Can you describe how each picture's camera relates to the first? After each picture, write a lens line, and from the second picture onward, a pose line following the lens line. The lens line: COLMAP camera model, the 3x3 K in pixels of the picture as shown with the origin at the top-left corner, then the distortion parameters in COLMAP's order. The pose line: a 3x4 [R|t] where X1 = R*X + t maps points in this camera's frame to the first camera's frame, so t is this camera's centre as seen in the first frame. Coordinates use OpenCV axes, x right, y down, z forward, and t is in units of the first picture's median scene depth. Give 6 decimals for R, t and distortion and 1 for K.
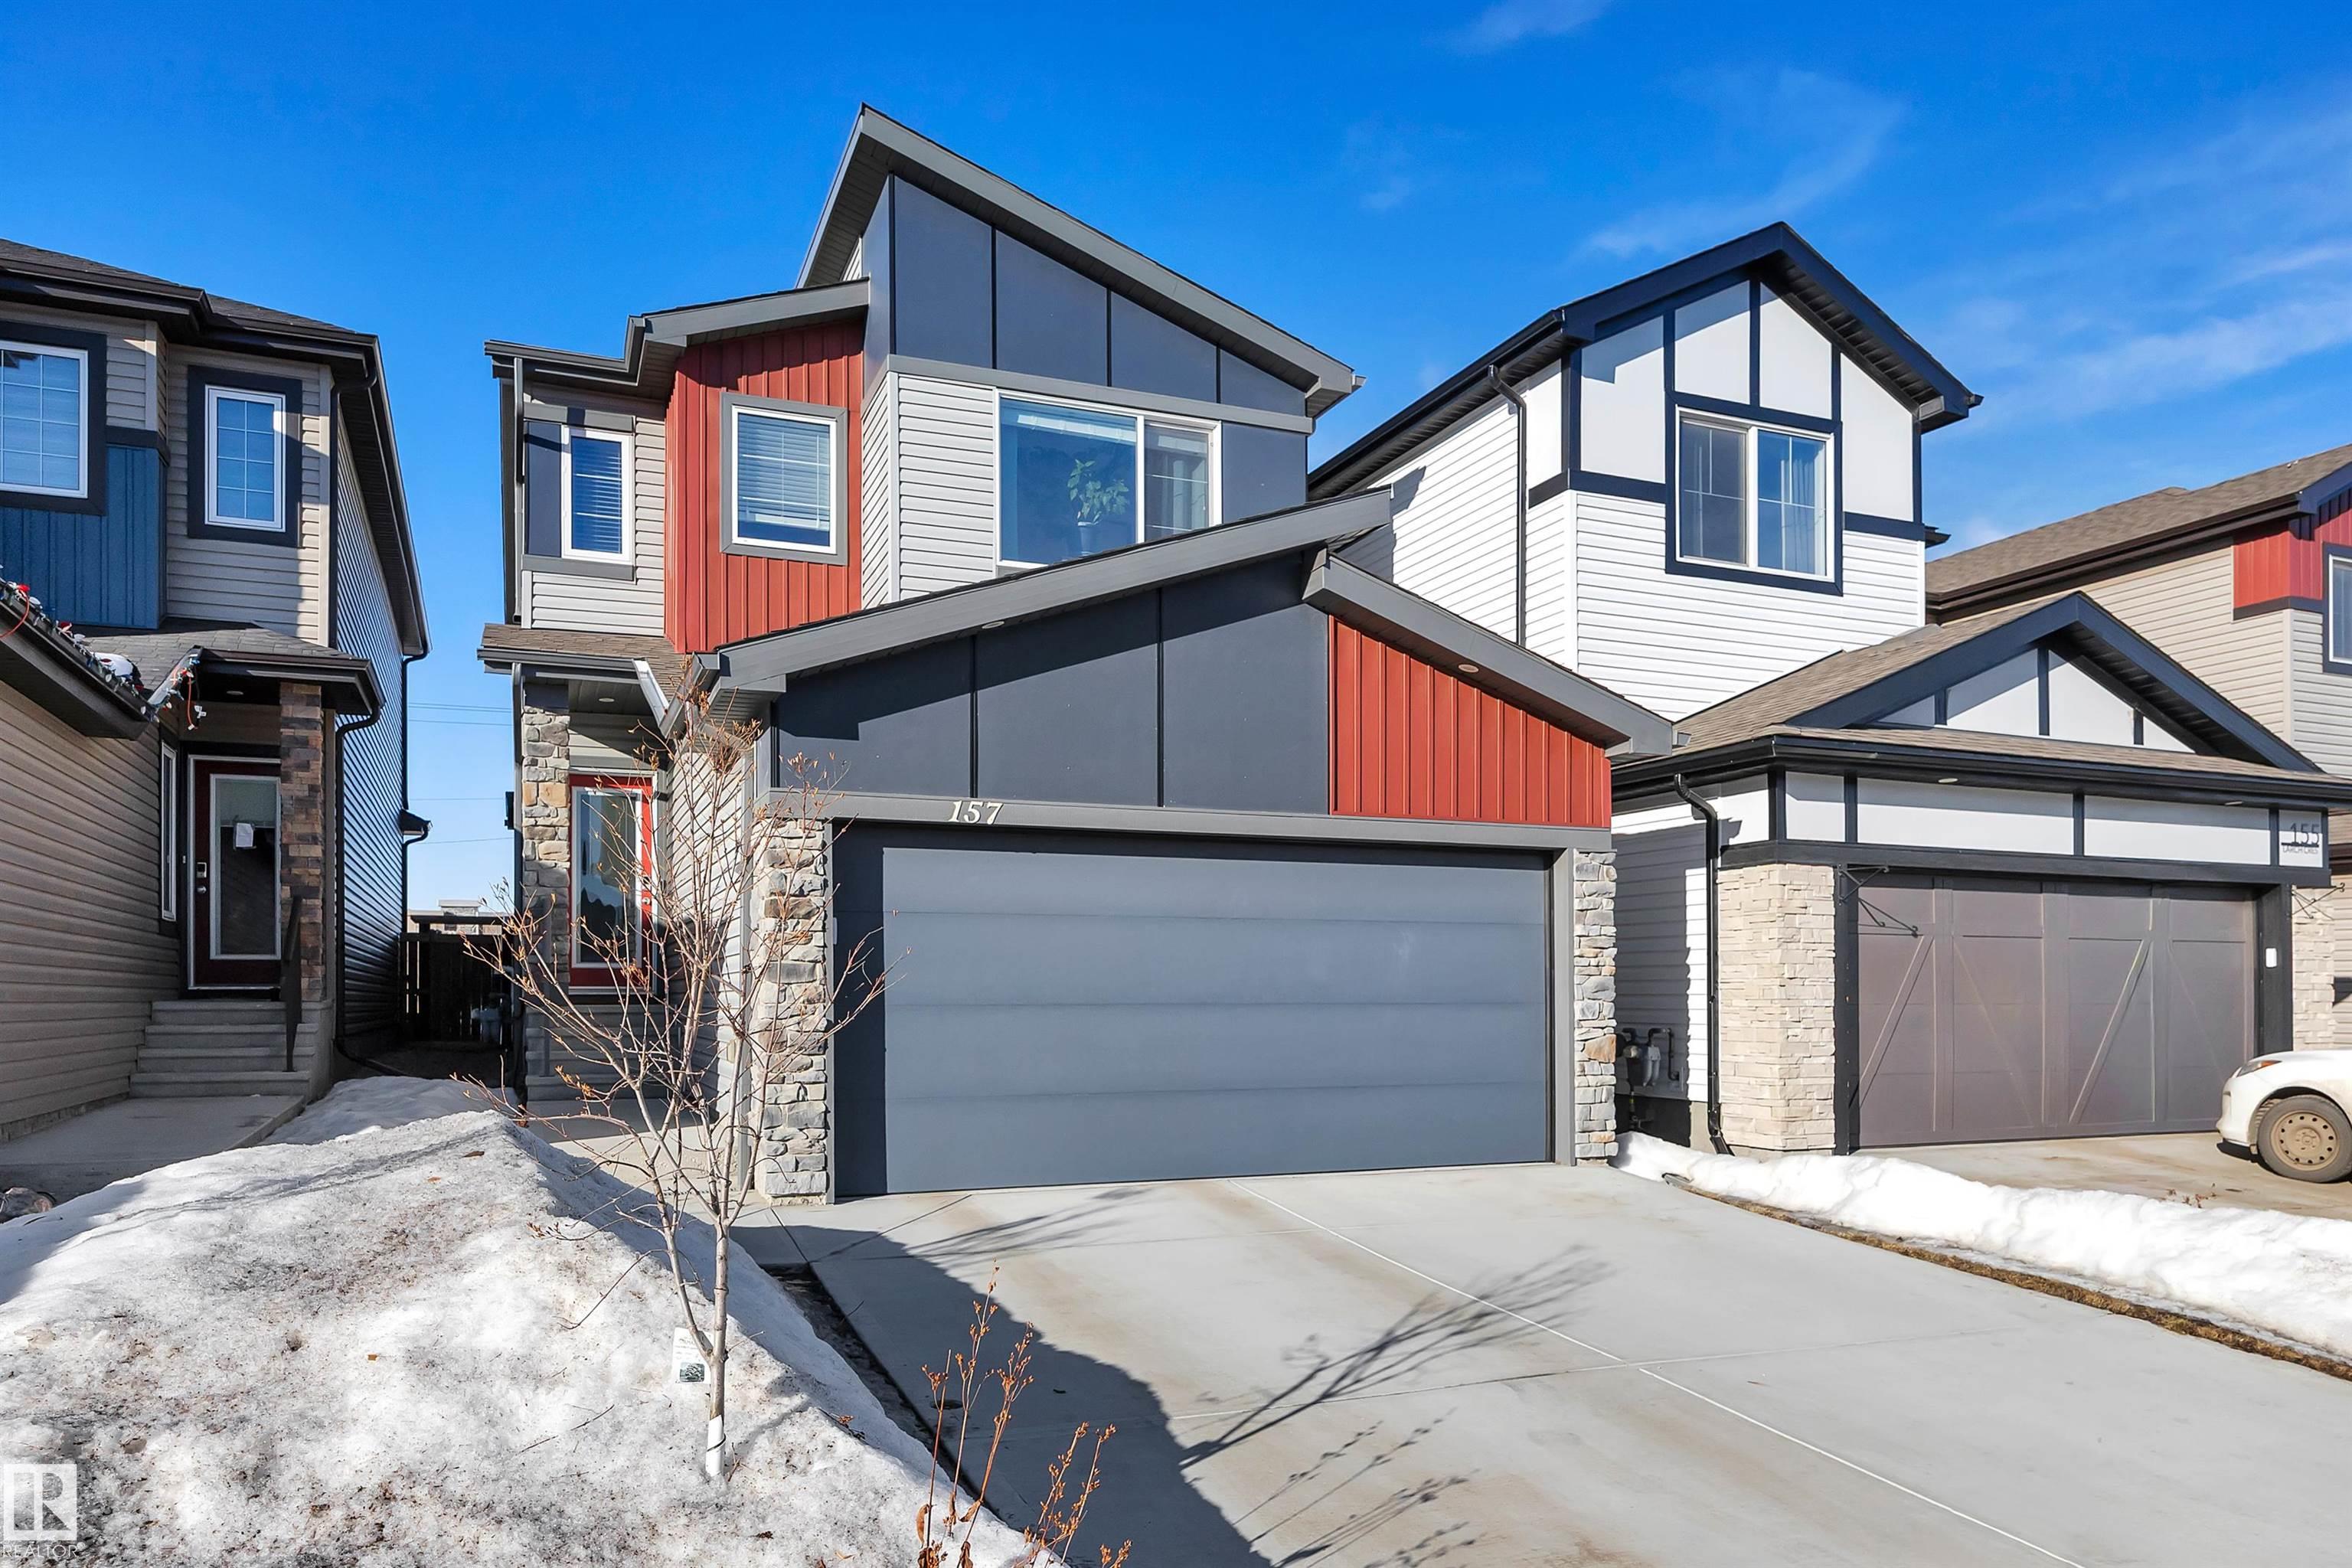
lens RADIAL K [[1640.9, 0, 1191.9], [0, 1640.9, 973.2], [0, 0, 1]] dist [0.003014, -0.005368]
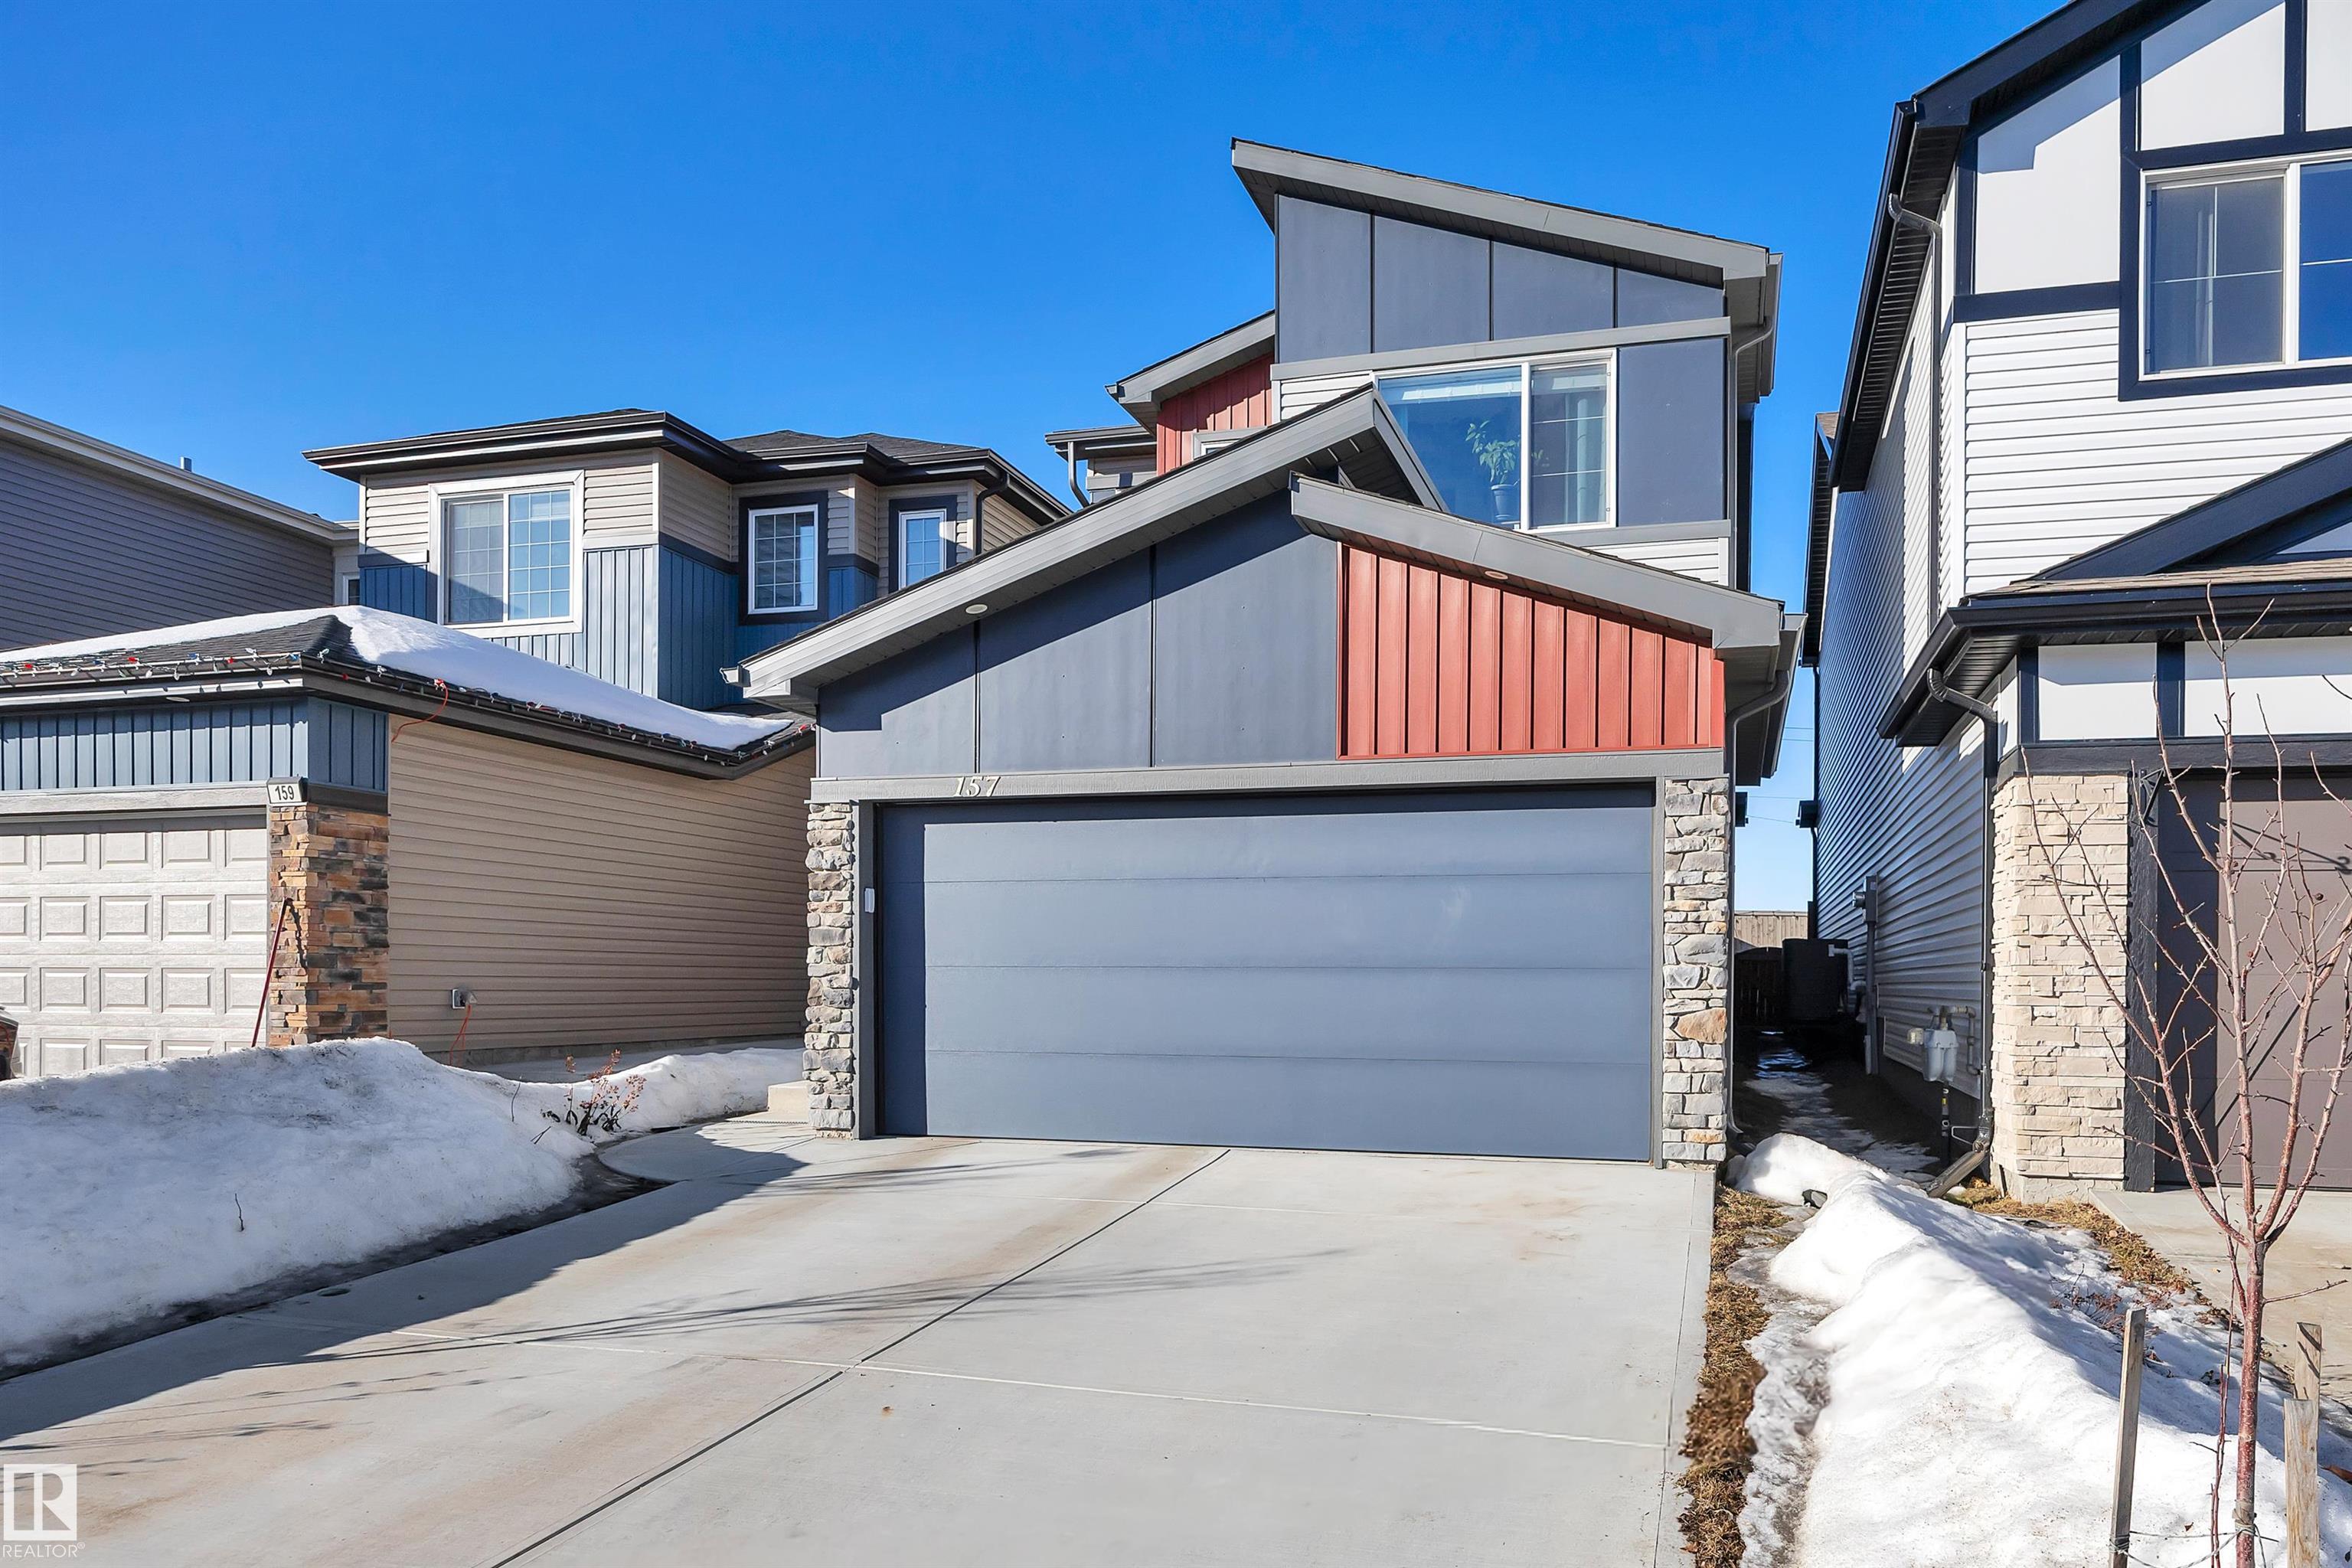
lens RADIAL K [[1499.9, 0, 1336.0], [0, 1499.9, 980.4], [0, 0, 1]] dist [-0.006170, 0.002018]
pose [[0.788981, 0.005325, -0.614395, 0.471620], [0.001798, 0.999938, 0.010976, 0.013375], [0.614415, -0.009765, 0.788922, 0.265486]]
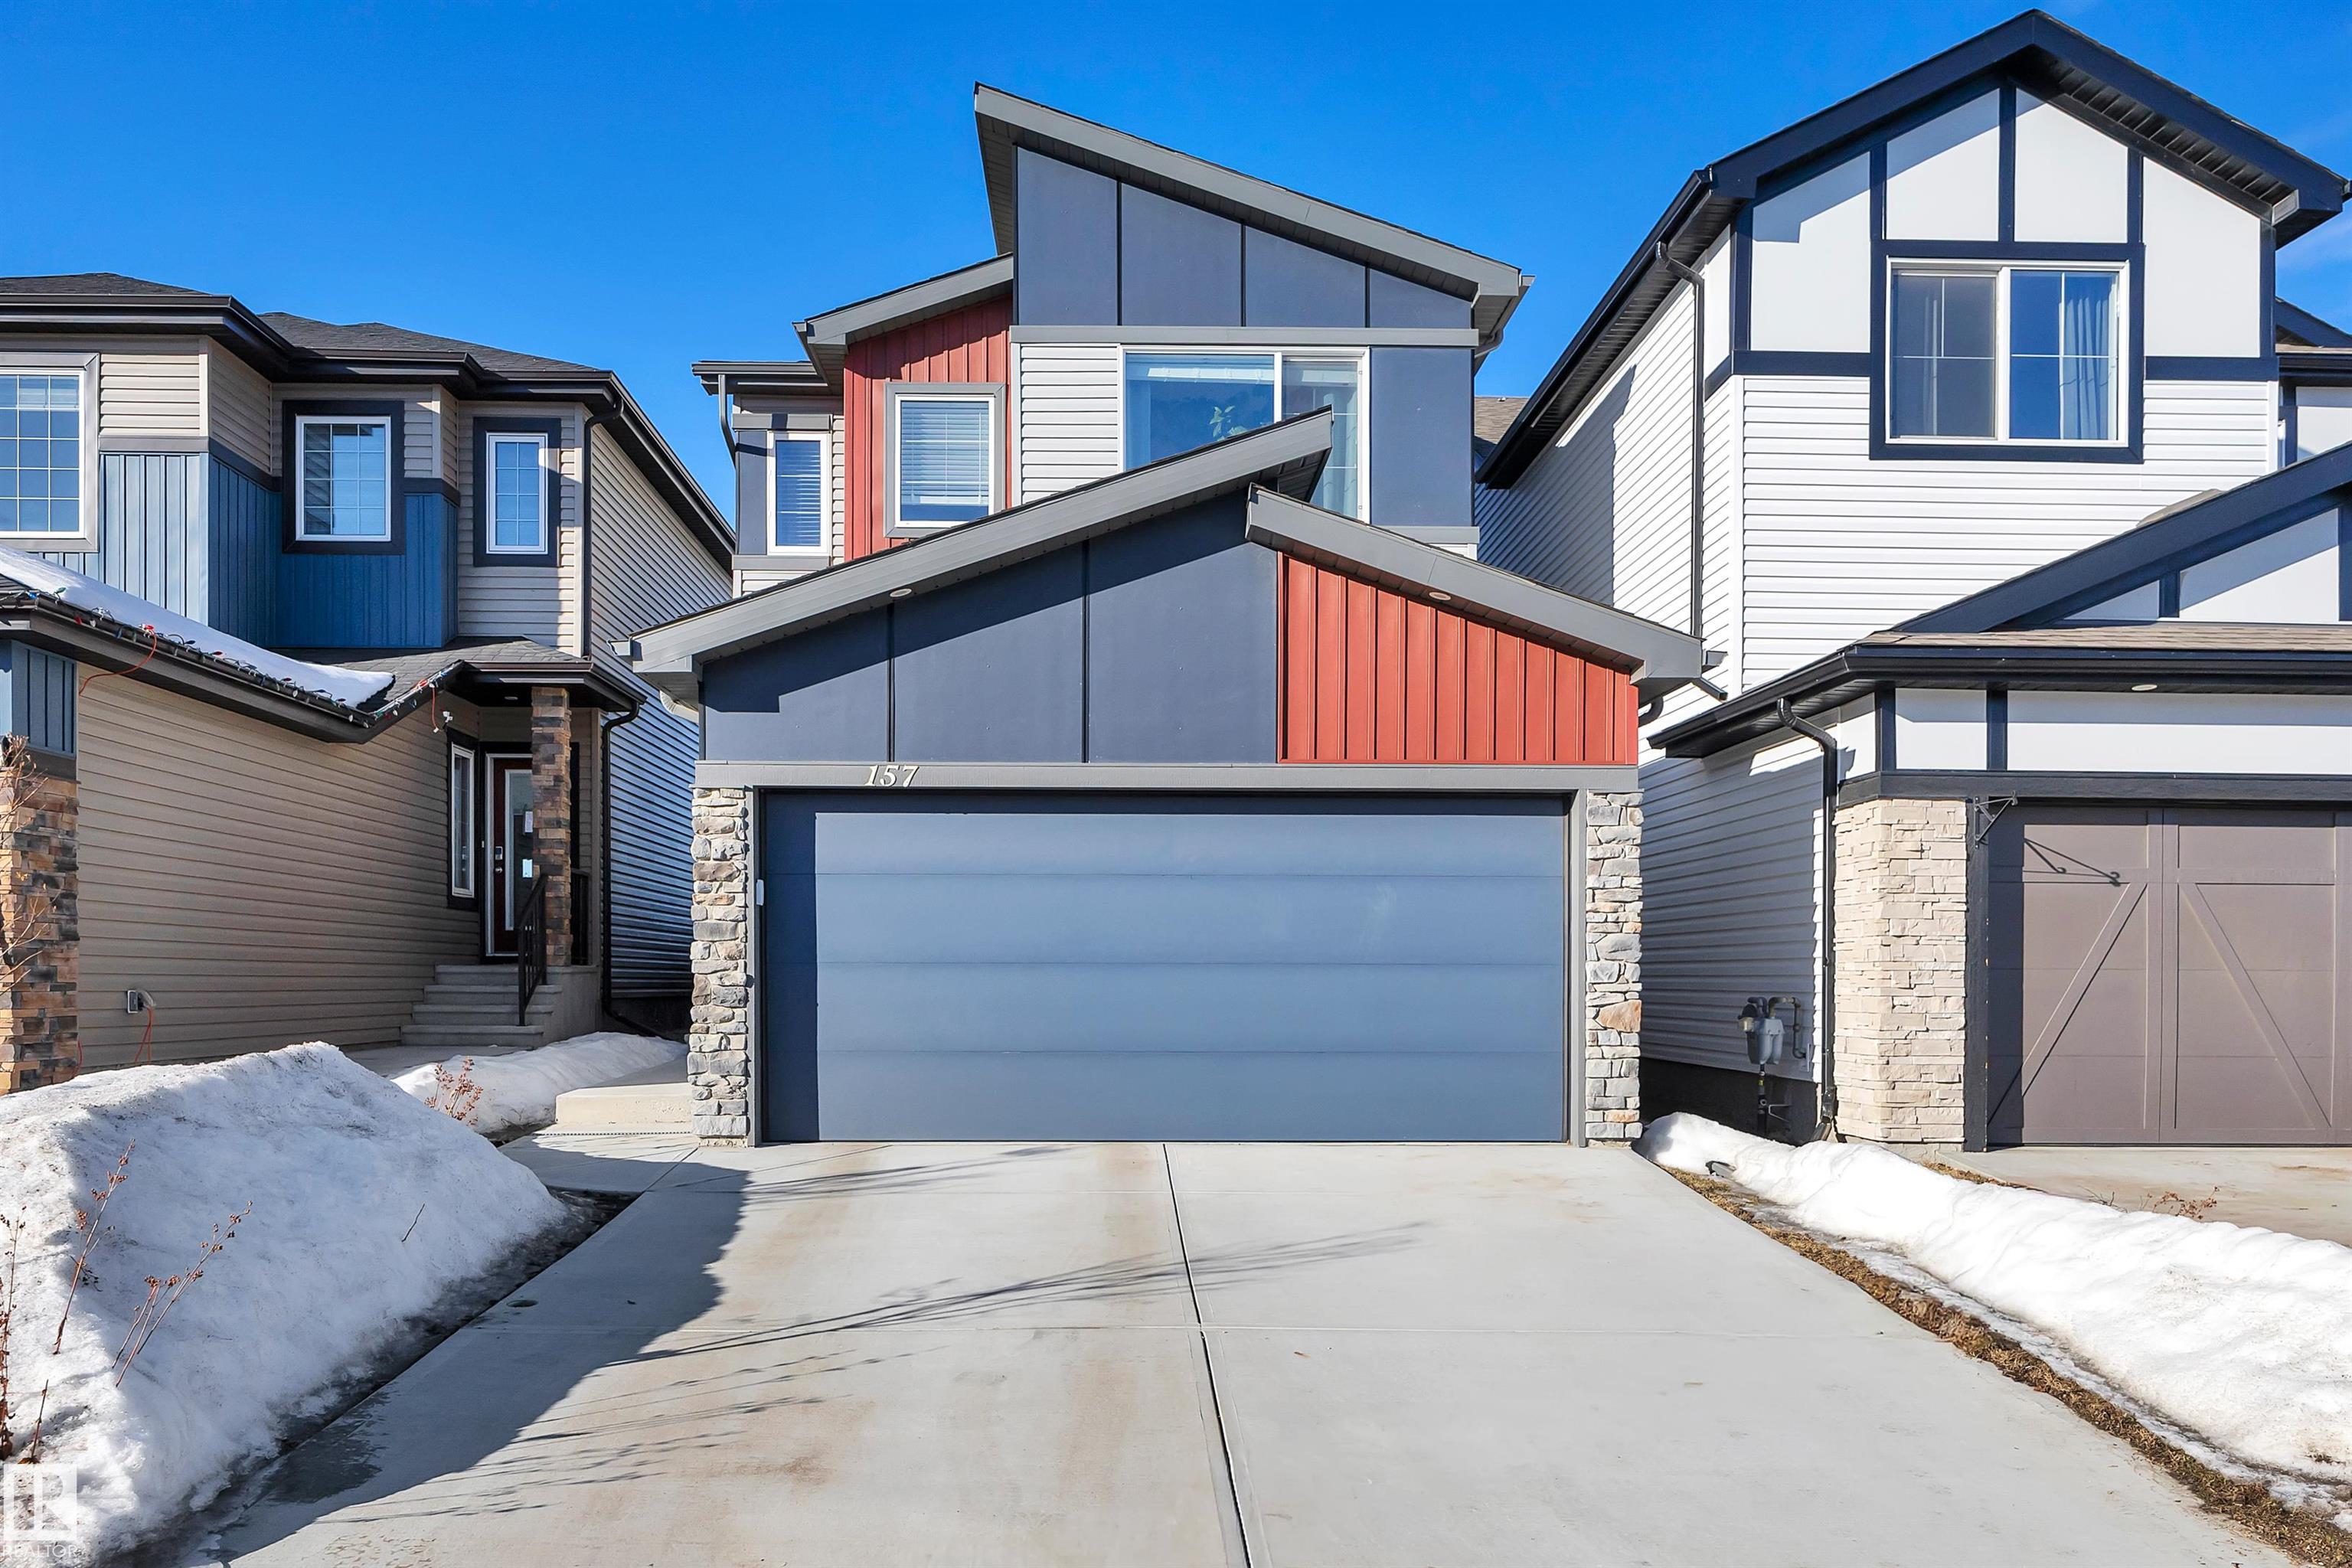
lens RADIAL K [[1756.5, 0, 1119.2], [0, 1756.5, 982.5], [0, 0, 1]] dist [-0.006330, 0.004833]
pose [[0.925974, 0.004458, -0.377562, 0.301283], [0.001502, 0.999879, 0.015488, 0.011032], [0.377585, -0.014909, 0.925855, 0.019686]]
